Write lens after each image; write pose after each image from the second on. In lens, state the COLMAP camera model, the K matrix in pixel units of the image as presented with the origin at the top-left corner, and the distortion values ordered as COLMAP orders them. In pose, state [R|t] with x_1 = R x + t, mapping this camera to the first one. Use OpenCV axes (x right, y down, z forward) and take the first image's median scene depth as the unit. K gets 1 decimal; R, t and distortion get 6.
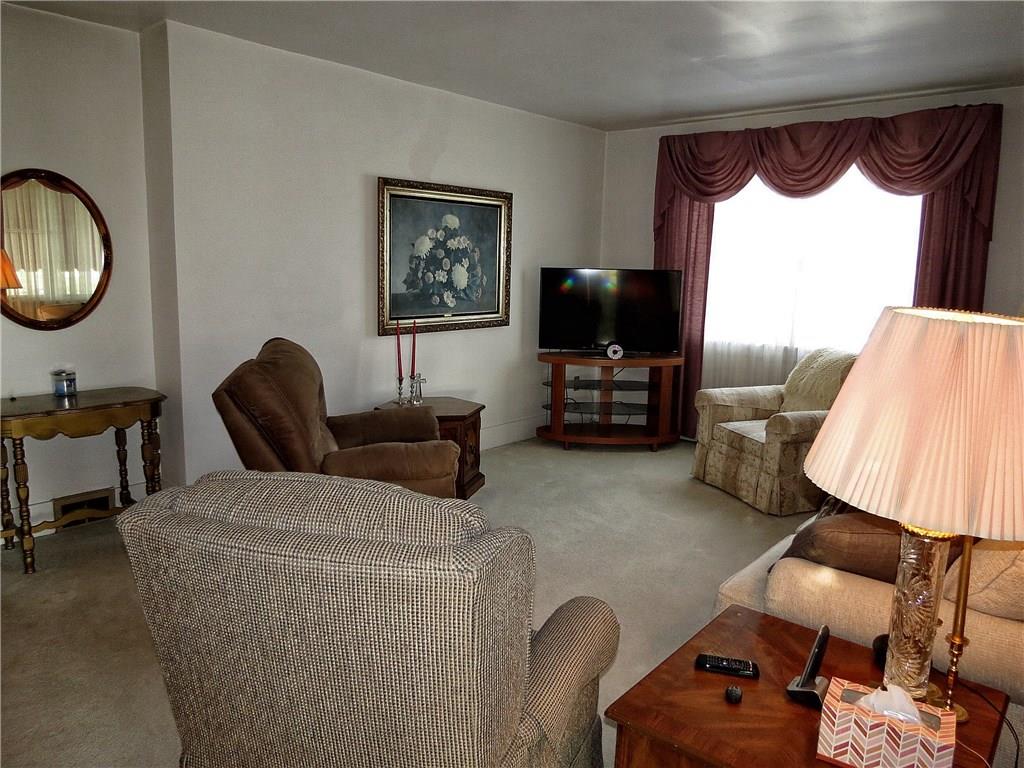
lens RADIAL K [[733.7, 0, 510.6], [0, 733.7, 387.8], [0, 0, 1]] dist [-0.032535, 0.010245]
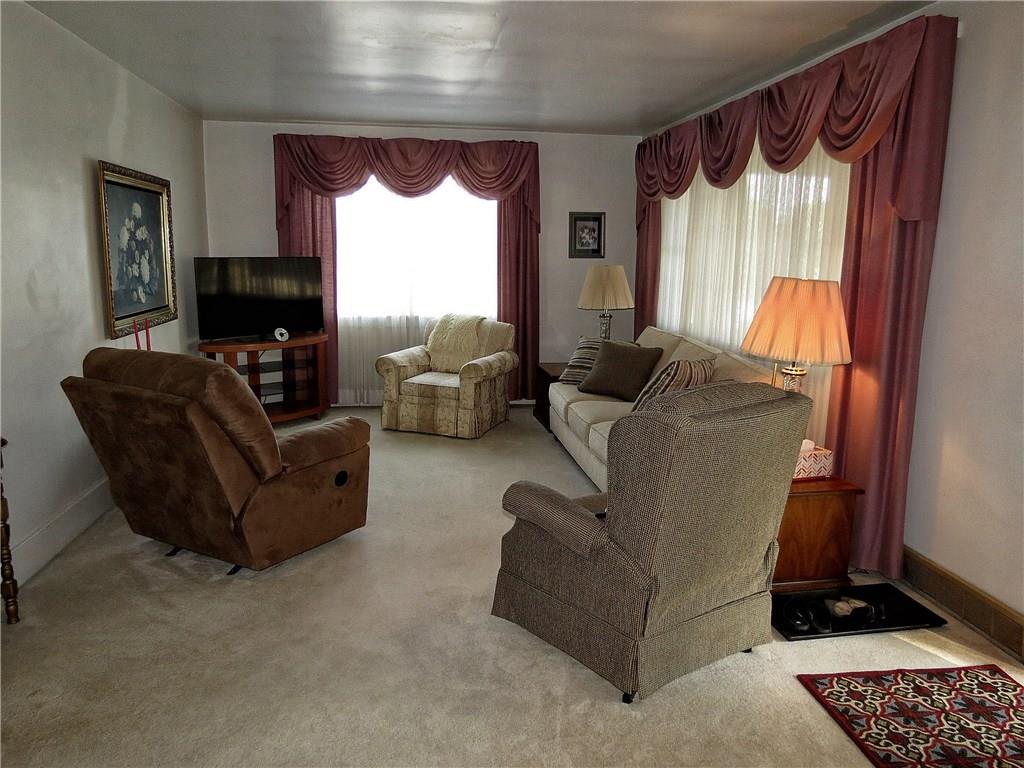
lens RADIAL K [[733.7, 0, 513.7], [0, 733.7, 380.6], [0, 0, 1]] dist [-0.032535, 0.010245]
pose [[0.633594, -0.149491, 0.759086, -0.501279], [0.135529, 0.987429, 0.081336, -0.025293], [-0.761702, 0.051344, 0.645890, 0.057803]]
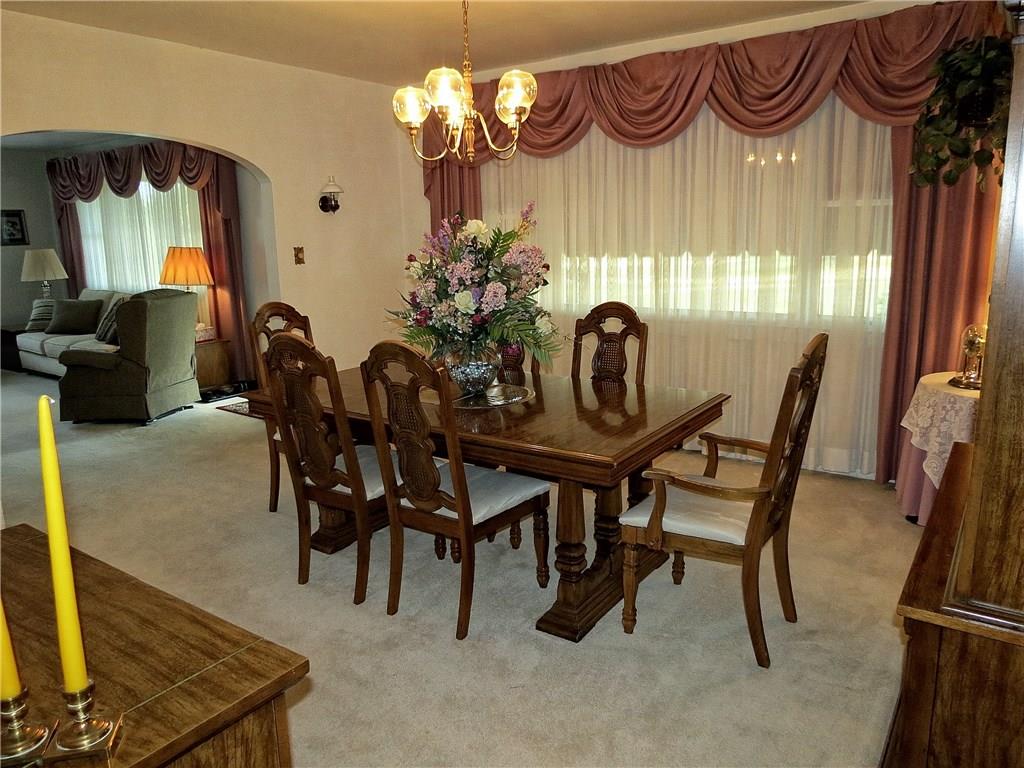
lens RADIAL K [[733.7, 0, 513.2], [0, 733.7, 379.9], [0, 0, 1]] dist [-0.032535, 0.010245]
pose [[-0.112442, -0.219546, 0.969101, -1.326188], [0.191369, 0.952243, 0.237931, 0.006098], [-0.975056, 0.212209, -0.065058, -0.197551]]
